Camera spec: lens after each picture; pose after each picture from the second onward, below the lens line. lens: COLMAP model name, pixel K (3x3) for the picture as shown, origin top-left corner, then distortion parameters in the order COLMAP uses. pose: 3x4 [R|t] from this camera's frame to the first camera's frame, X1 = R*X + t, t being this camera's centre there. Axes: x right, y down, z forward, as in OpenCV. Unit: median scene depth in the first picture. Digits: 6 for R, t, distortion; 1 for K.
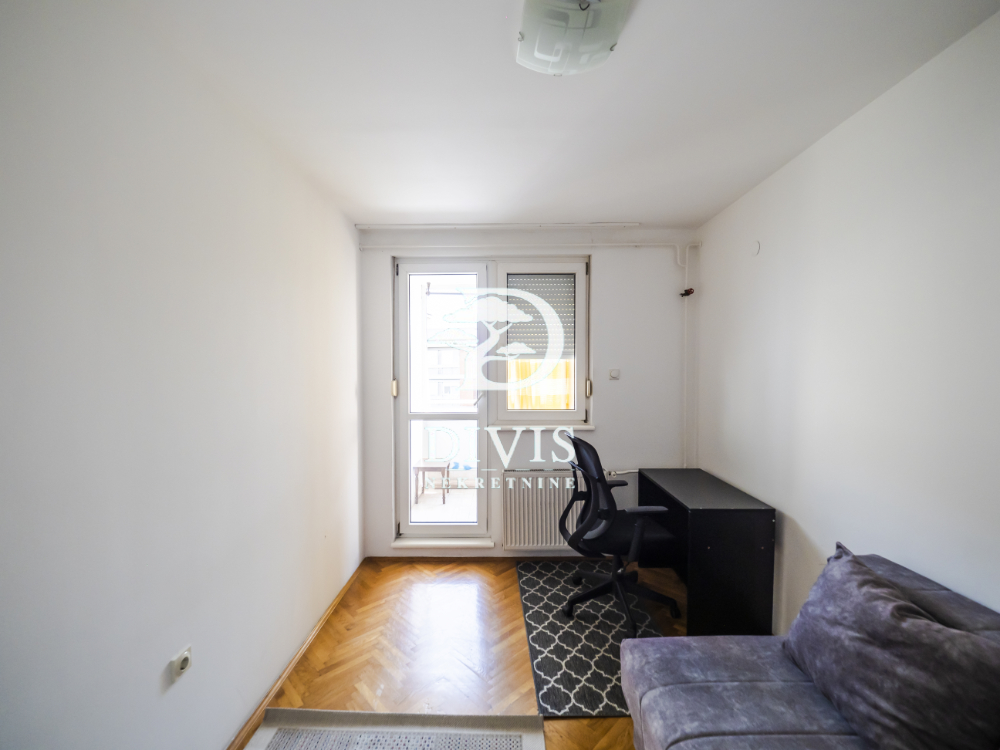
lens RADIAL K [[413.2, 0, 500.0], [0, 413.2, 375.0], [0, 0, 1]] dist [-0.007457, 0.001167]
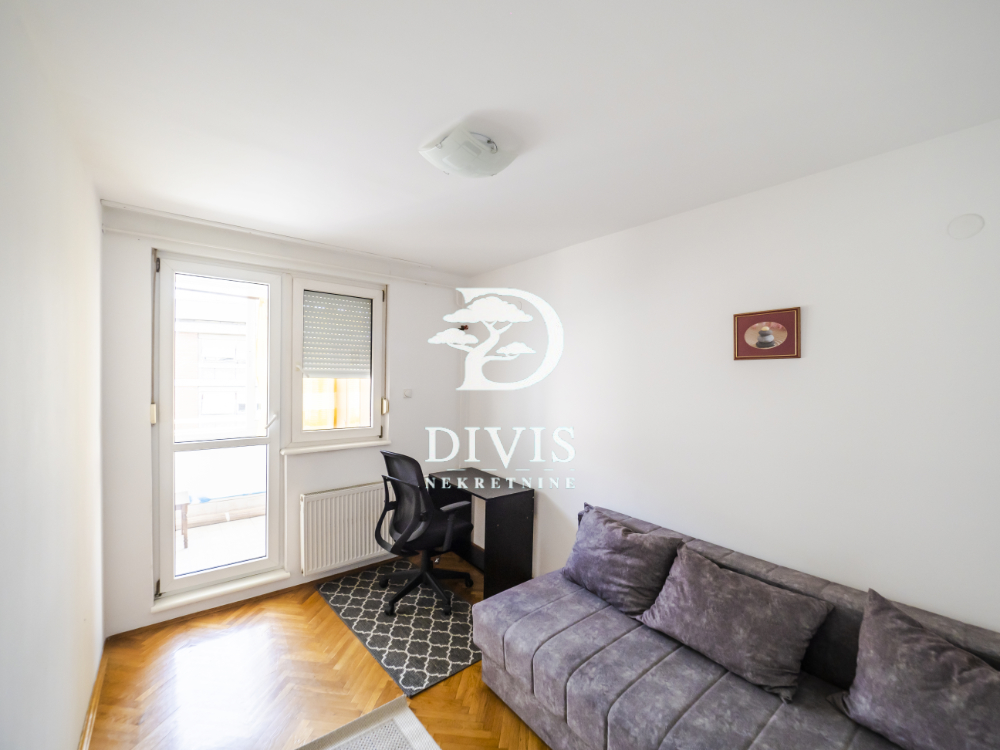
lens RADIAL K [[413.2, 0, 500.0], [0, 413.2, 375.0], [0, 0, 1]] dist [-0.007457, 0.001167]
pose [[0.778525, 0.018168, 0.627351, -0.407143], [-0.012223, 0.999830, -0.013786, -0.068311], [-0.627495, 0.003065, 0.778615, -0.073421]]
